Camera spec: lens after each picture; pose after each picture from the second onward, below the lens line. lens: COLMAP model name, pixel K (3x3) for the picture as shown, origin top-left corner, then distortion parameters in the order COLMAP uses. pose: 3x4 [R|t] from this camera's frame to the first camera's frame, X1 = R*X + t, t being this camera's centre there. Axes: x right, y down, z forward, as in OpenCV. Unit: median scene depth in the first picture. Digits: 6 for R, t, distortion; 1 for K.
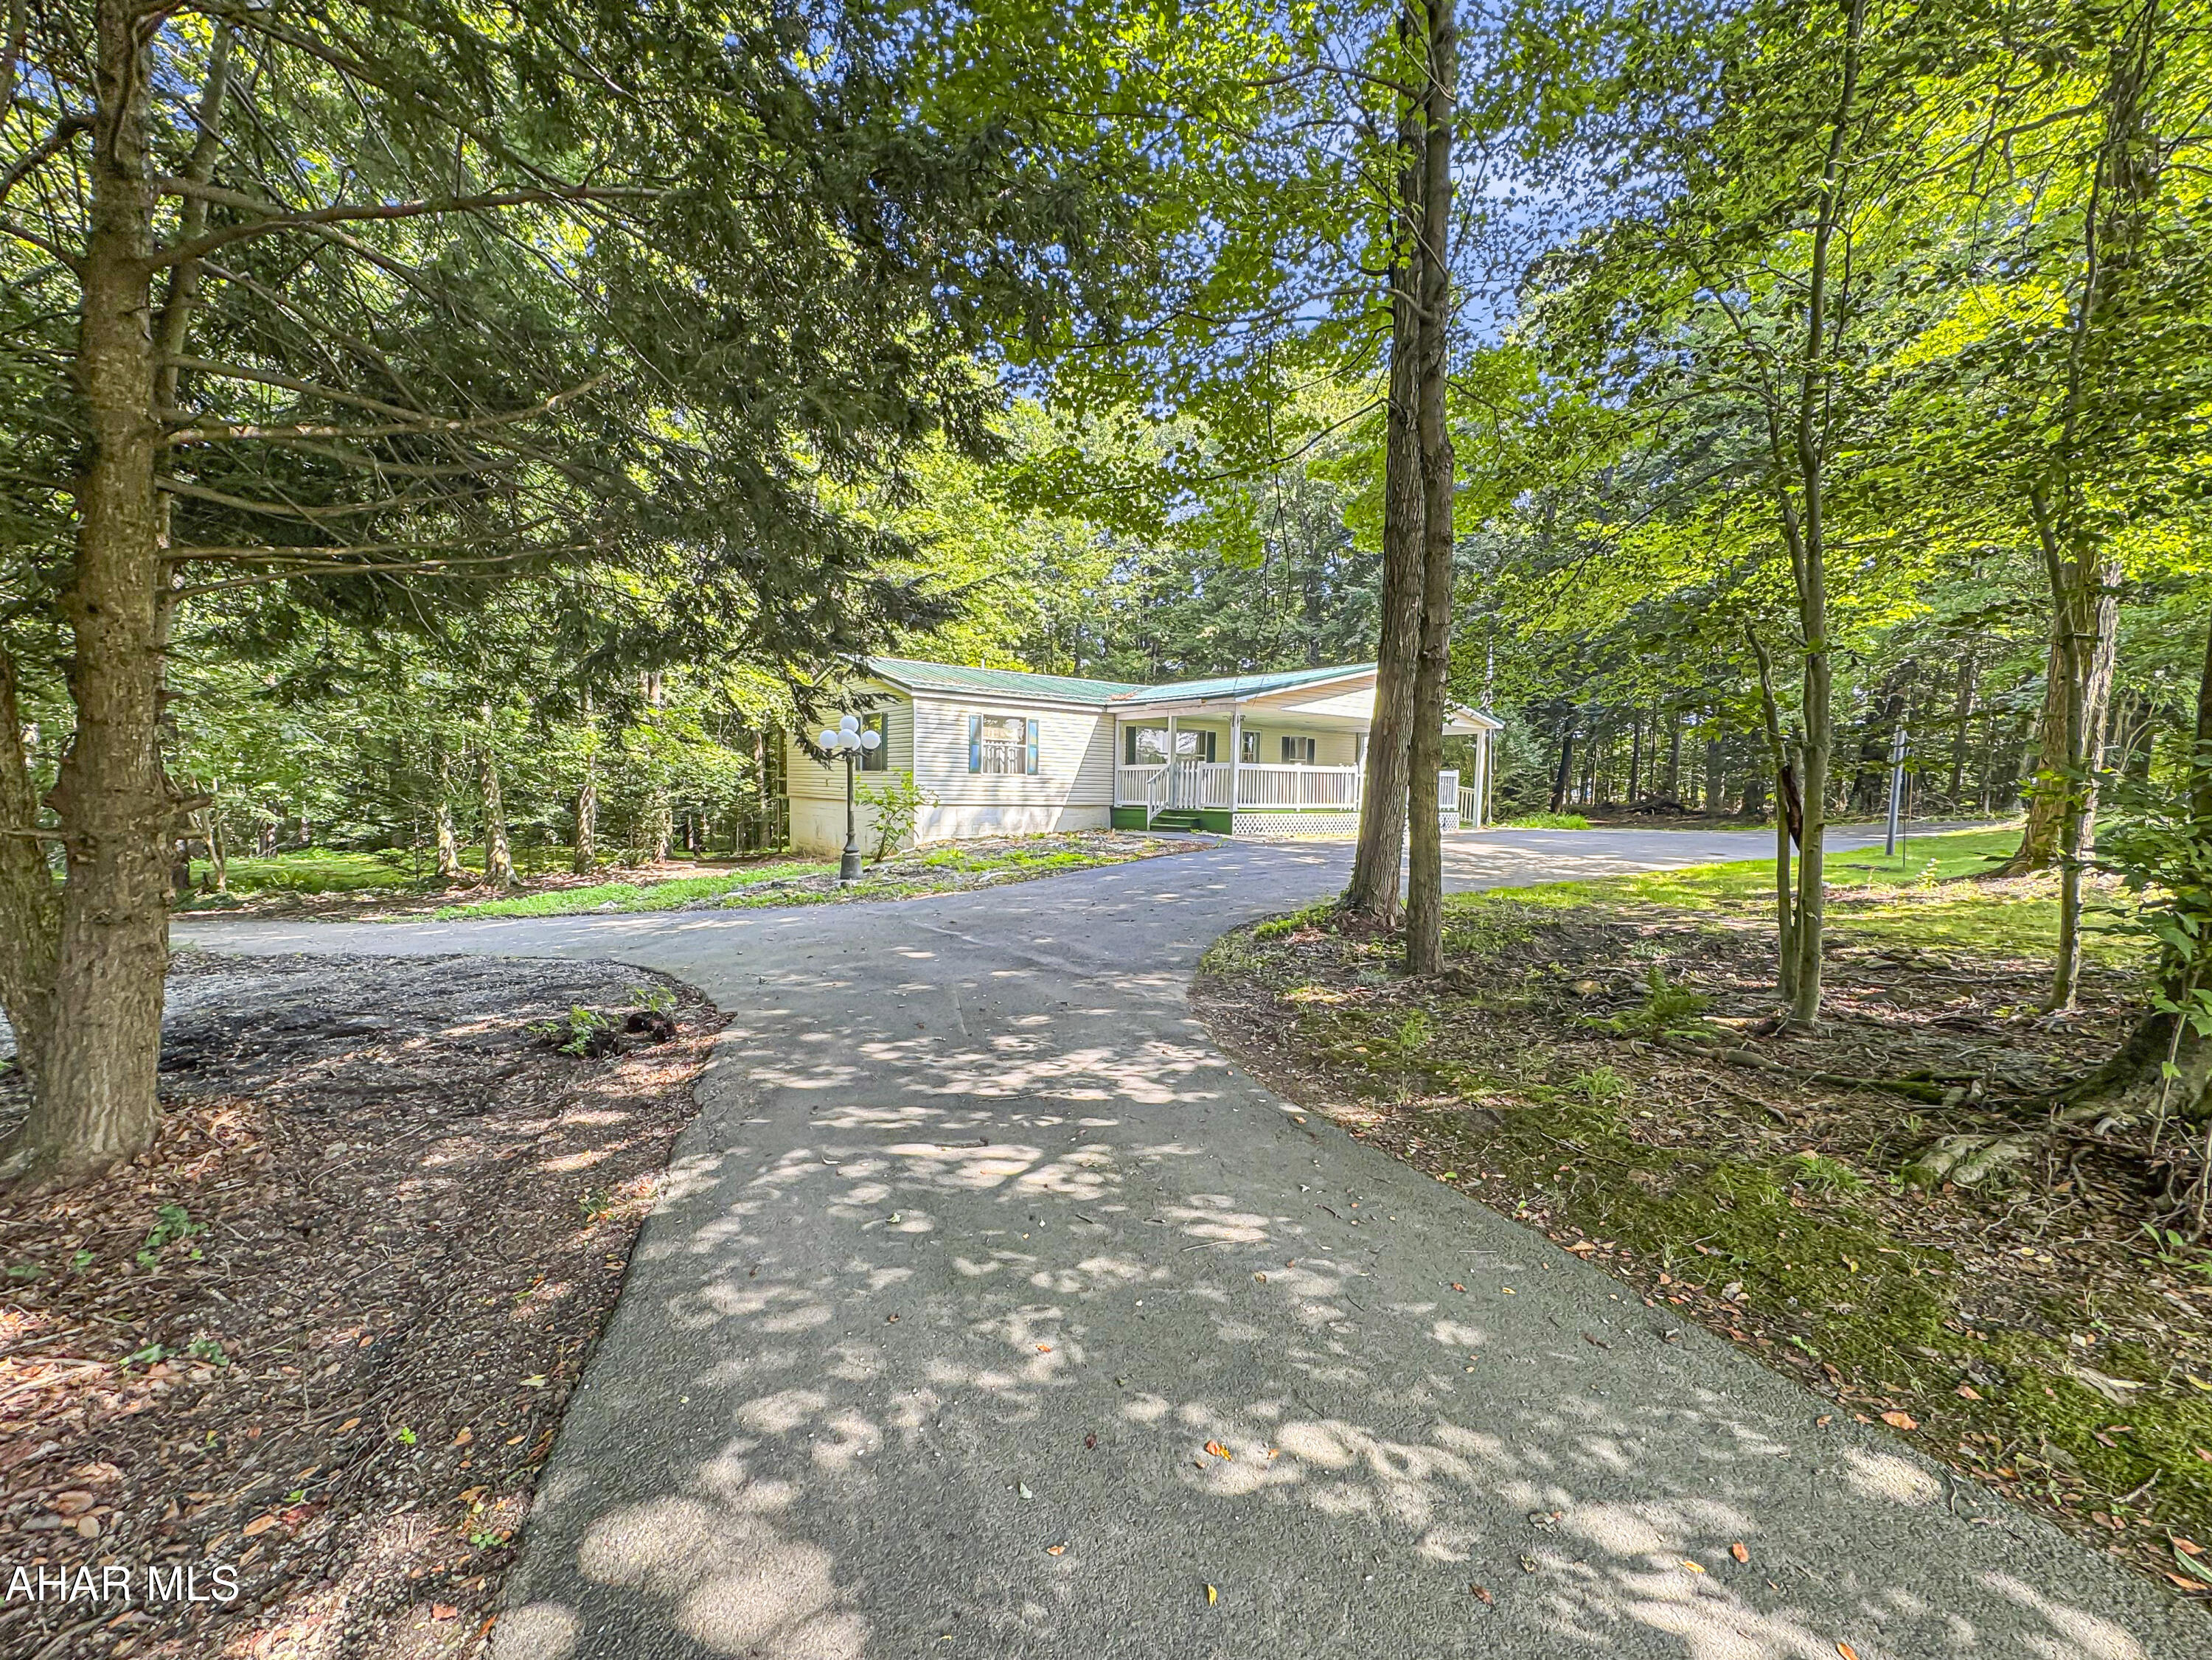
lens RADIAL K [[891.9, 0, 1106.0], [0, 891.9, 830.0], [0, 0, 1]] dist [0.000015, 0.000007]
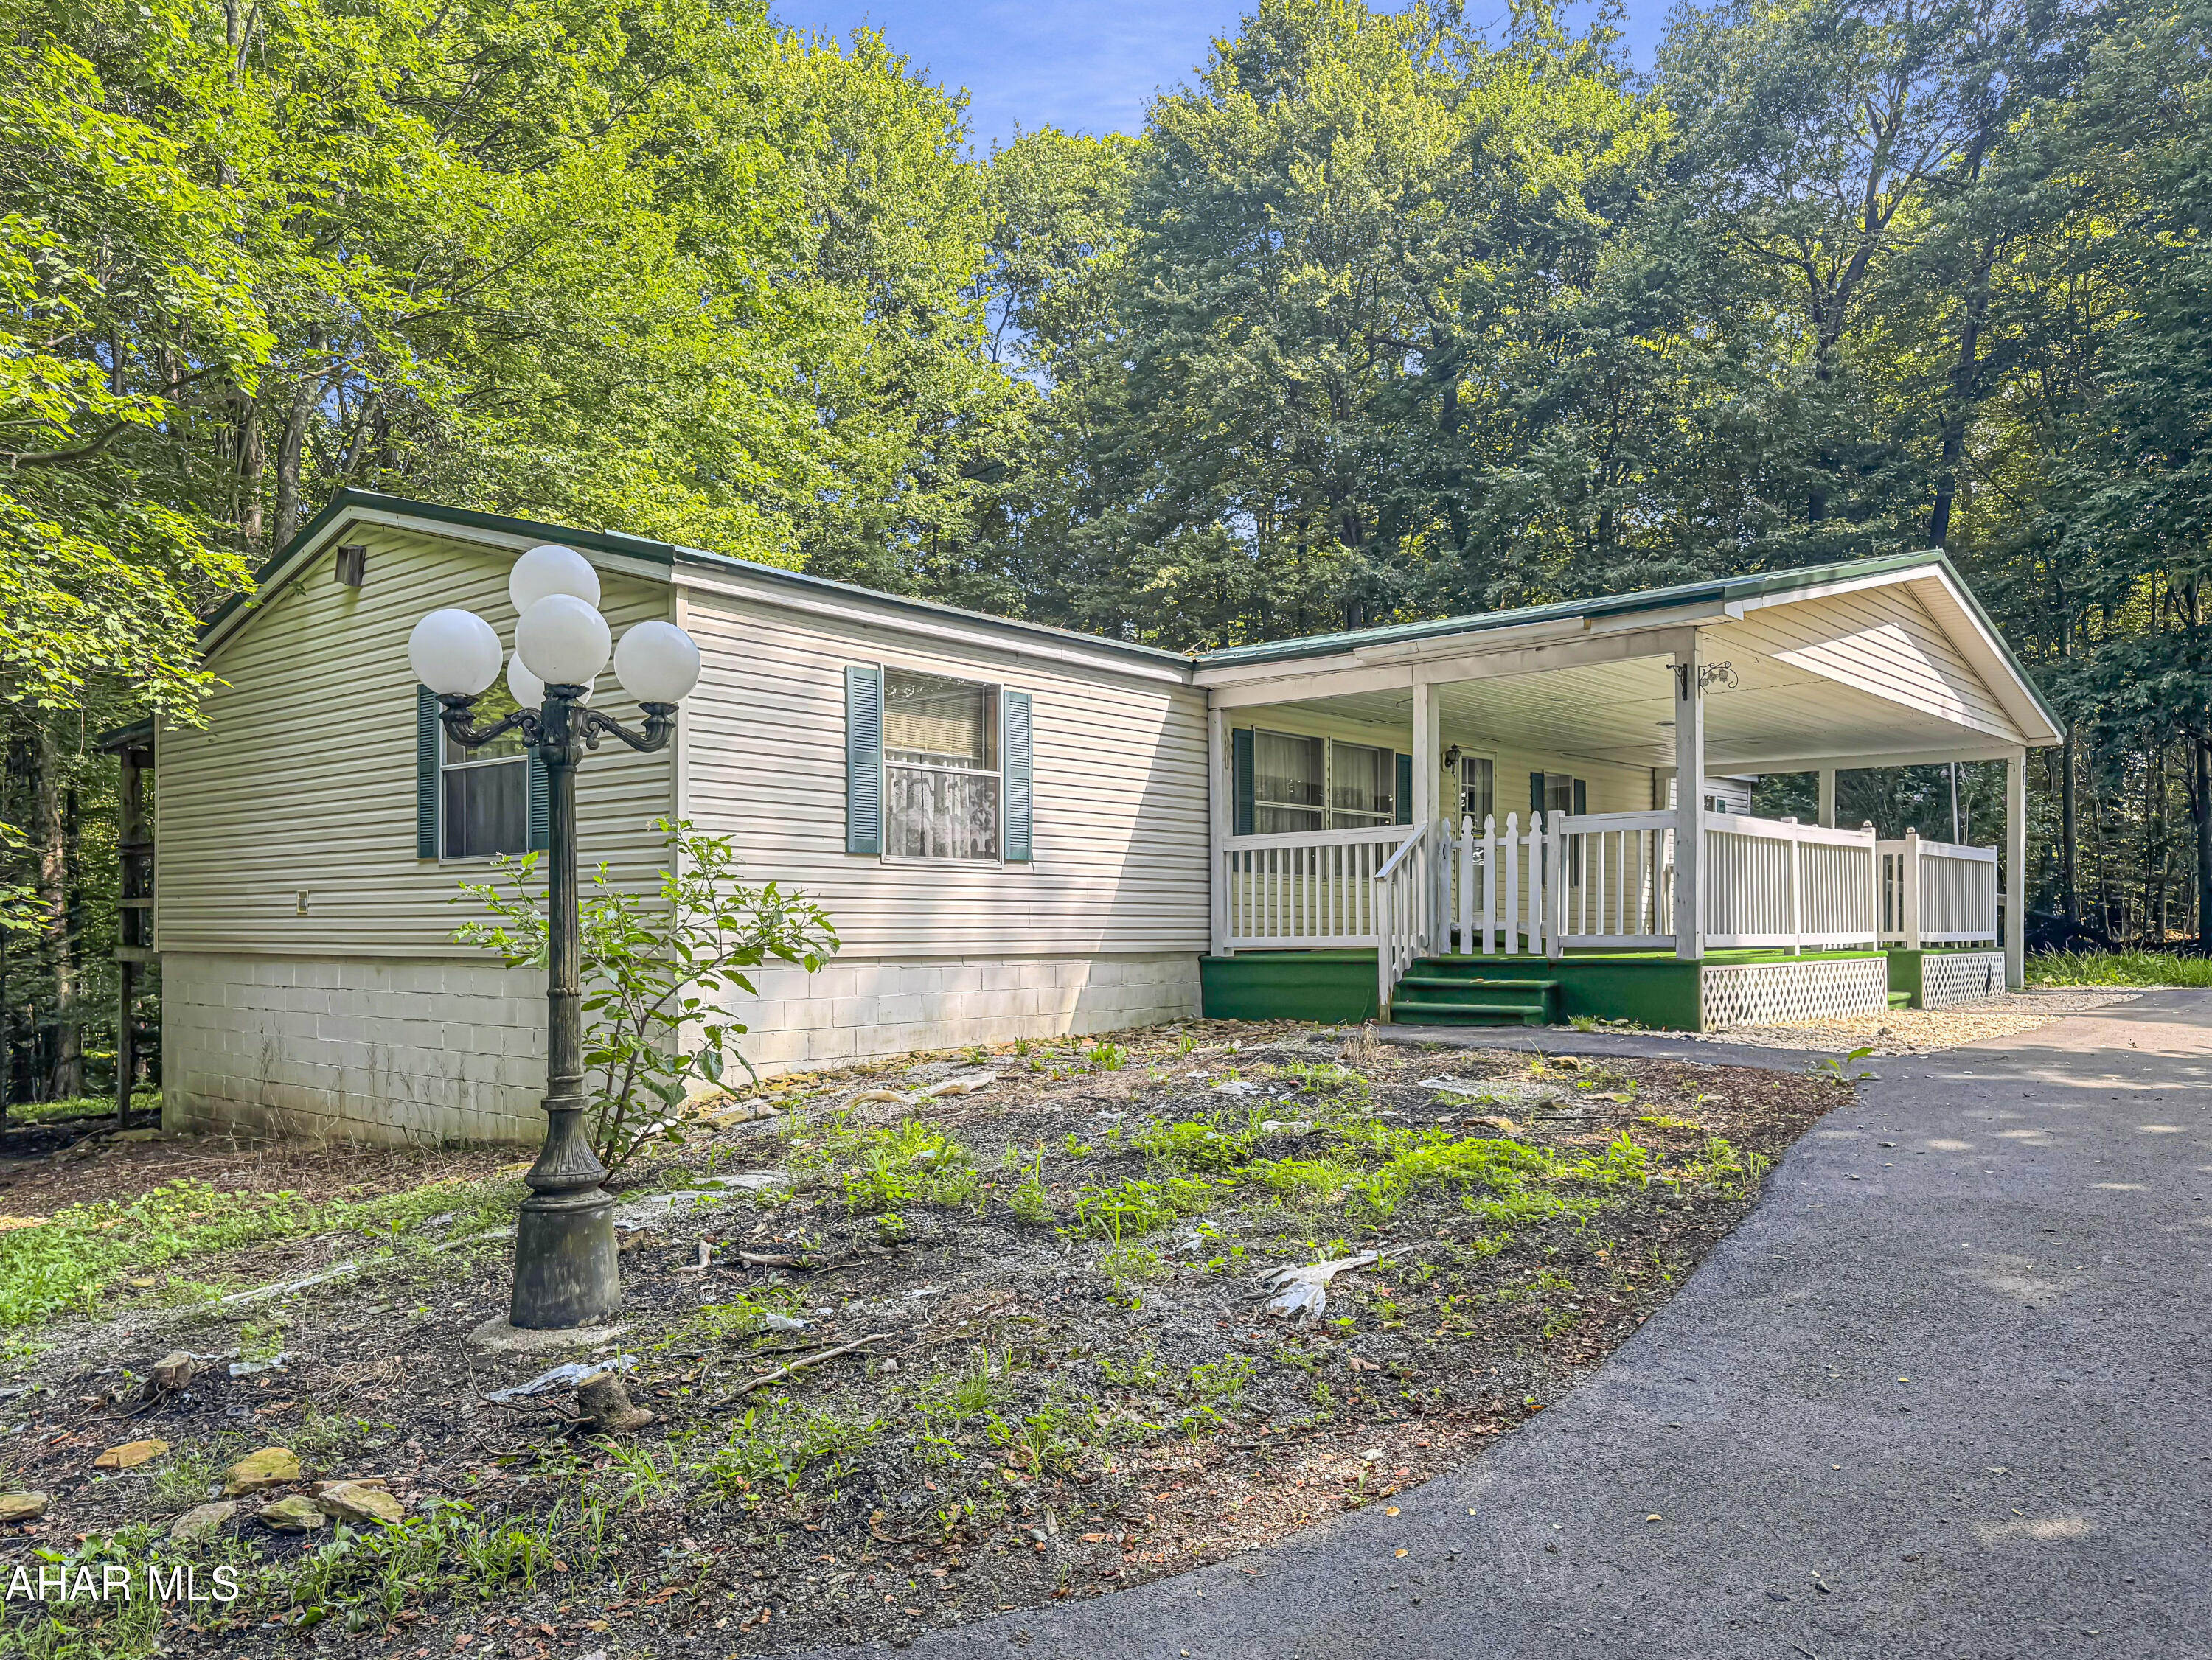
lens RADIAL K [[1635.3, 0, 1106.0], [0, 1635.3, 830.0], [0, 0, 1]] dist [0.061203, 0.000997]
pose [[0.981092, -0.011248, 0.193215, -0.168220], [0.031223, 0.994432, -0.100646, -0.012607], [-0.191008, 0.104776, 0.975981, 0.415679]]
